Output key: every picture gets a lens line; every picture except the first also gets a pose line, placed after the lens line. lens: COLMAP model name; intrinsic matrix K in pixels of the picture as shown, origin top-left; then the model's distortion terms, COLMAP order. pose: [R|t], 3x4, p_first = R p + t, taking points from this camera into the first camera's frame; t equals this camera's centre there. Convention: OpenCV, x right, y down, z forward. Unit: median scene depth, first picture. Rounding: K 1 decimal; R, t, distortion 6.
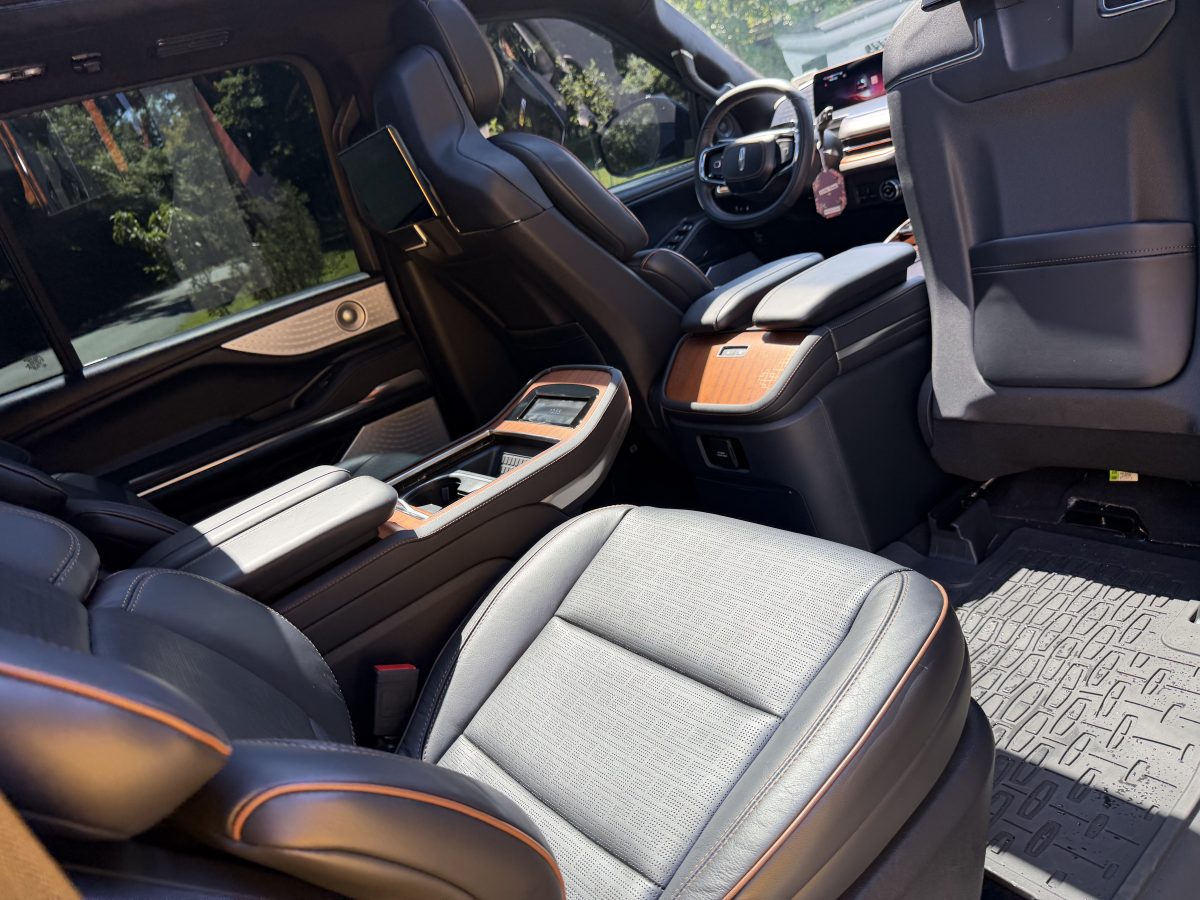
lens RADIAL K [[848.5, 0, 596.3], [0, 848.5, 460.6], [0, 0, 1]] dist [0.061690, -0.093222]
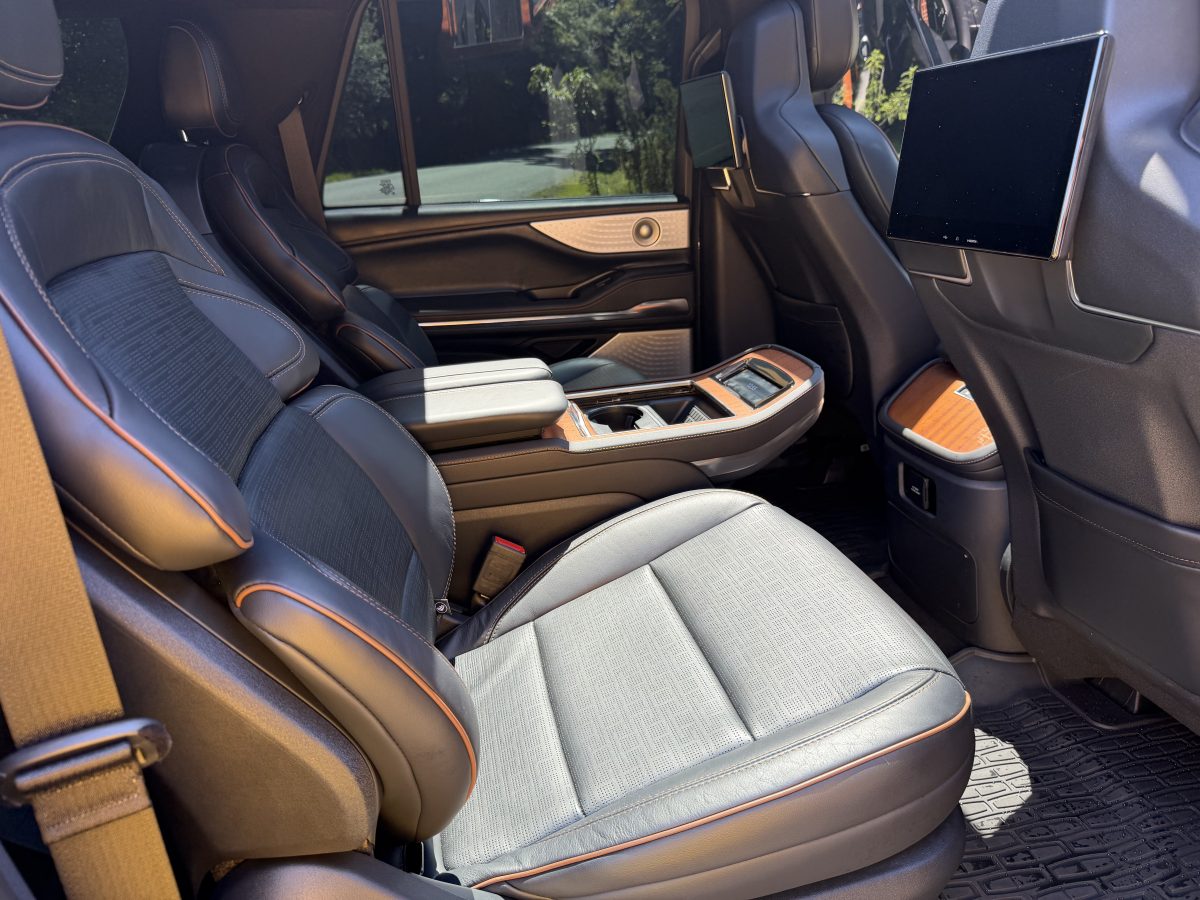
lens RADIAL K [[845.7, 0, 600.0], [0, 845.7, 450.0], [0, 0, 1]] dist [0.086510, -0.133885]
pose [[0.872561, 0.384607, -0.301188, 0.094702], [-0.360451, 0.923039, 0.134440, -0.043344], [0.329715, -0.008743, 0.944040, -0.025820]]
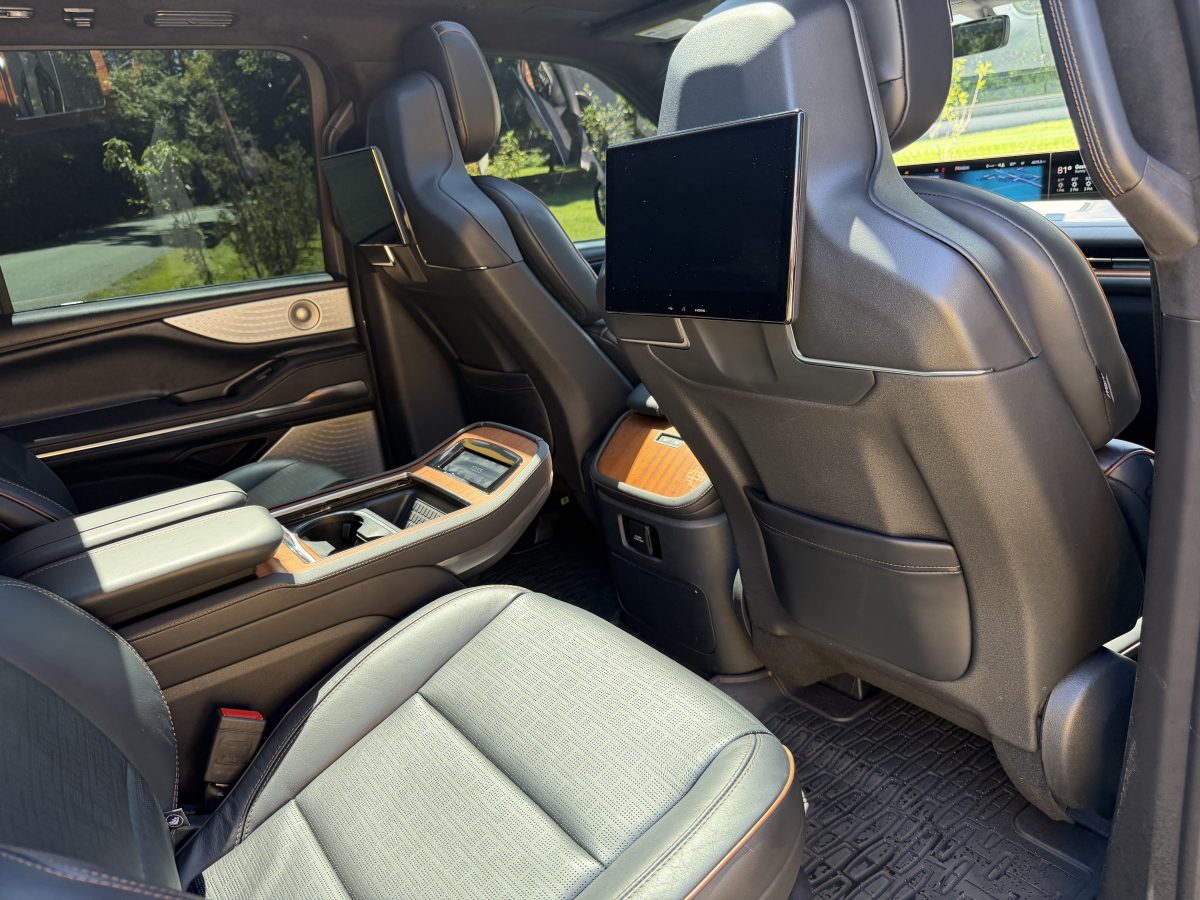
lens RADIAL K [[848.5, 0, 596.3], [0, 848.5, 460.6], [0, 0, 1]] dist [0.061690, -0.093222]
pose [[0.977767, 0.203762, 0.049518, 0.026998], [-0.202504, 0.978844, -0.029265, -0.049696], [-0.054433, 0.018587, 0.998344, 0.008037]]
